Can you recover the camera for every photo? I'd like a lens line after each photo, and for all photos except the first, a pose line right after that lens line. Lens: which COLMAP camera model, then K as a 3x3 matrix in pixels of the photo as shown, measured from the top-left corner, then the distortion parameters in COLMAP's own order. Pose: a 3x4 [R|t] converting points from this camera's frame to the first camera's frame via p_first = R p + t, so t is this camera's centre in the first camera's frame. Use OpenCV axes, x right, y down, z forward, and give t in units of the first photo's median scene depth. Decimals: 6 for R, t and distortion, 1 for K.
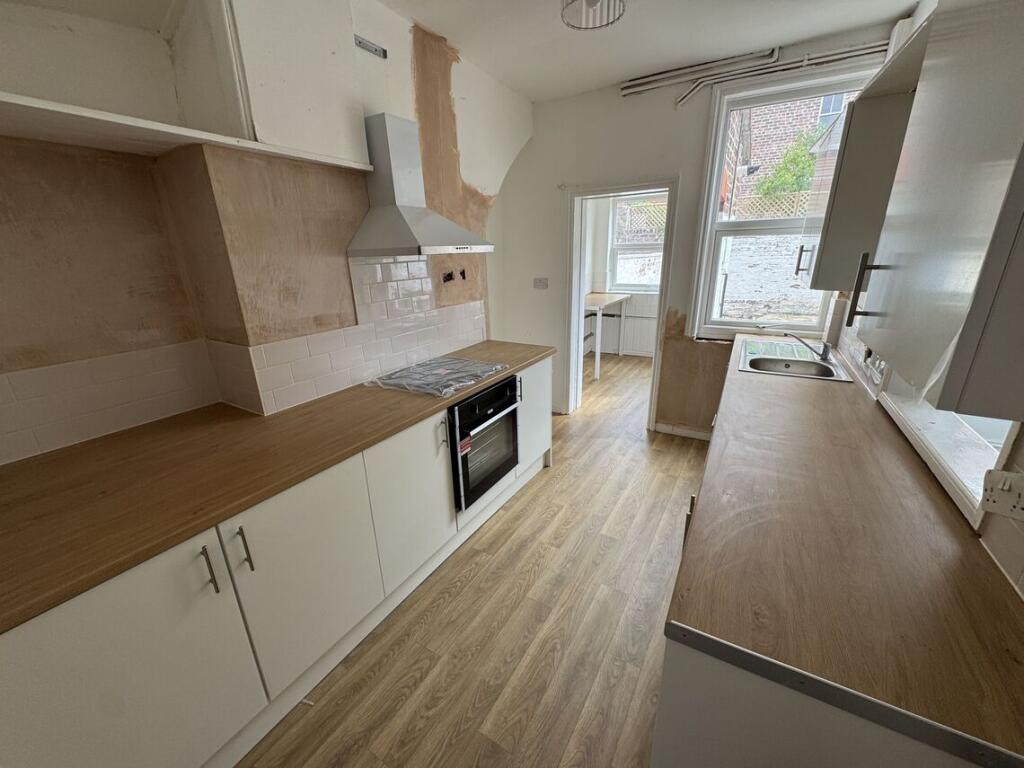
lens RADIAL K [[411.8, 0, 513.6], [0, 411.8, 386.1], [0, 0, 1]] dist [0.000412, 0.000329]
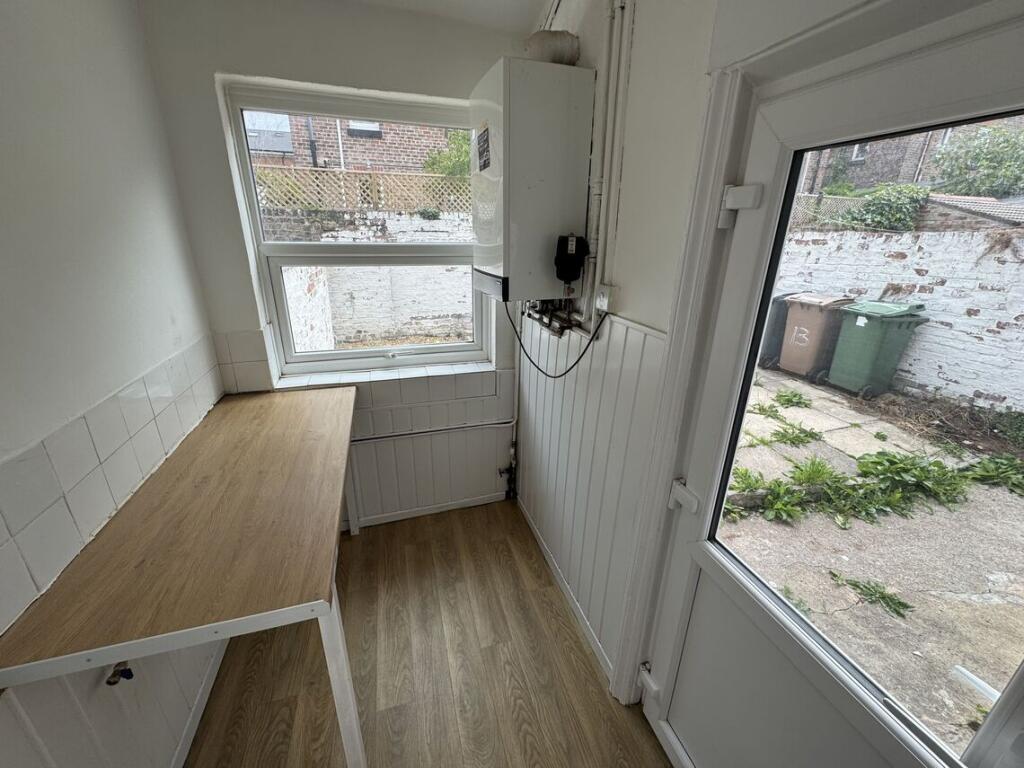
lens RADIAL K [[411.8, 0, 508.5], [0, 411.8, 385.2], [0, 0, 1]] dist [0.000412, 0.000329]
pose [[0.682536, -0.217485, 0.697743, 0.075385], [0.199054, 0.973924, 0.108855, -0.142957], [-0.703223, 0.064591, 0.708029, 0.393573]]
